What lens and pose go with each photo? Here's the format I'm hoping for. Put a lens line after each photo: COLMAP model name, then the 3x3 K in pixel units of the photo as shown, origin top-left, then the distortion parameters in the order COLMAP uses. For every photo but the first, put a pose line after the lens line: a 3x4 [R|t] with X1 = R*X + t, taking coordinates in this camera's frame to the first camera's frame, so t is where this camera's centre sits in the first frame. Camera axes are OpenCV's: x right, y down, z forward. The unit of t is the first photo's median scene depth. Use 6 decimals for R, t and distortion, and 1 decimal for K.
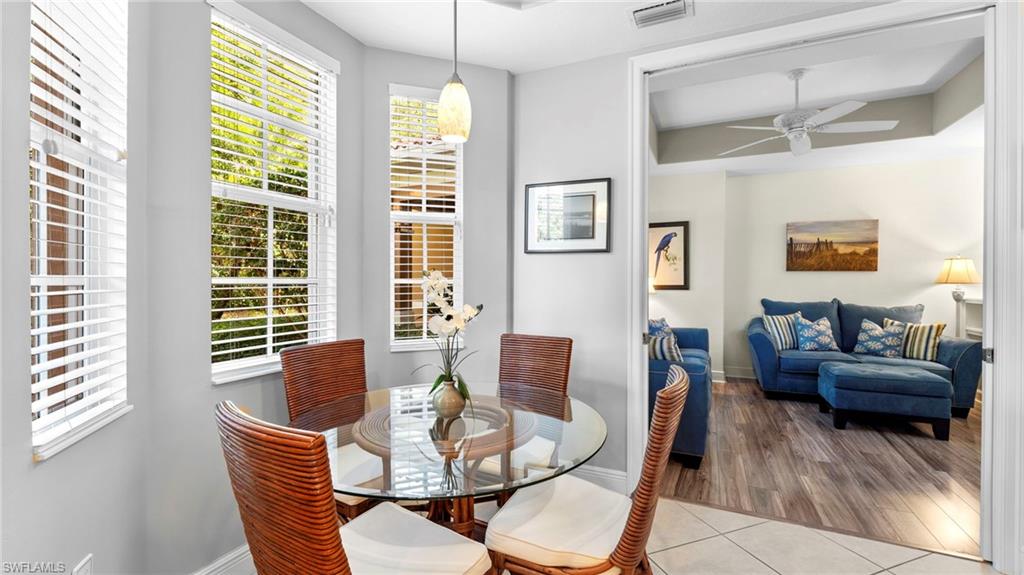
lens RADIAL K [[413.3, 0, 504.2], [0, 413.3, 281.2], [0, 0, 1]] dist [0.003591, -0.000621]
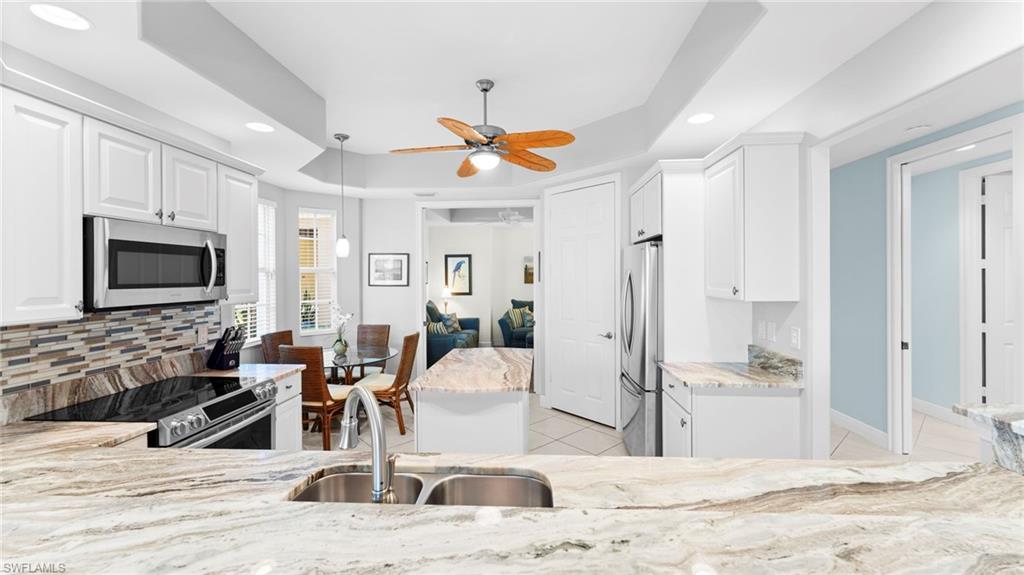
lens RADIAL K [[413.3, 0, 516.1], [0, 413.3, 279.0], [0, 0, 1]] dist [0.003591, -0.000621]
pose [[0.922197, -0.007600, 0.386645, -0.074128], [0.003711, 0.999935, 0.010802, -0.130949], [-0.386702, -0.008527, 0.922165, -1.287533]]
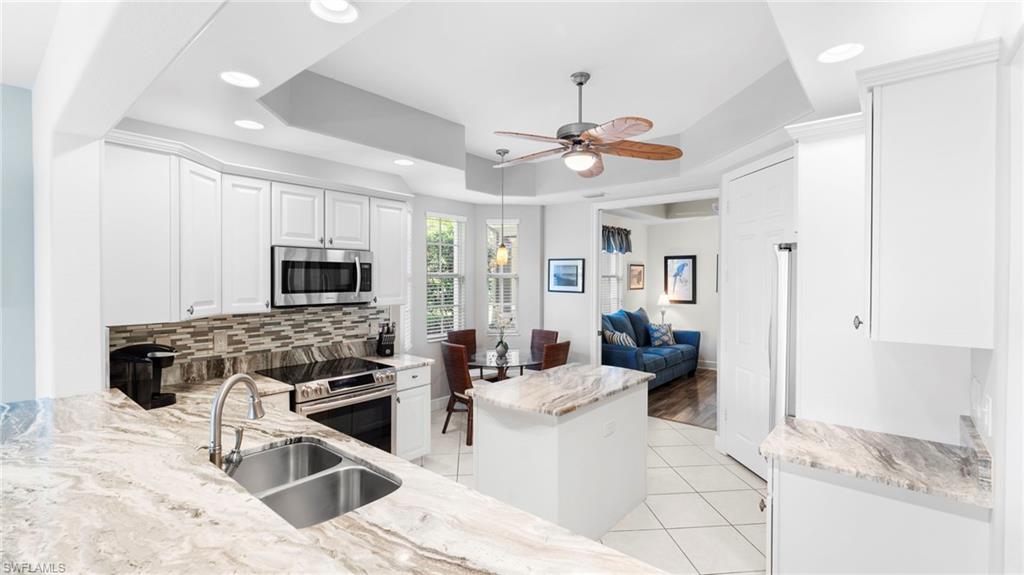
lens RADIAL K [[455.9, 0, 515.7], [0, 455.9, 284.1], [0, 0, 1]] dist [0.000435, -0.000164]
pose [[0.969347, 0.007249, -0.245588, 0.489053], [-0.002356, 0.999793, 0.020212, -0.161295], [0.245683, -0.019014, 0.969164, -1.370958]]
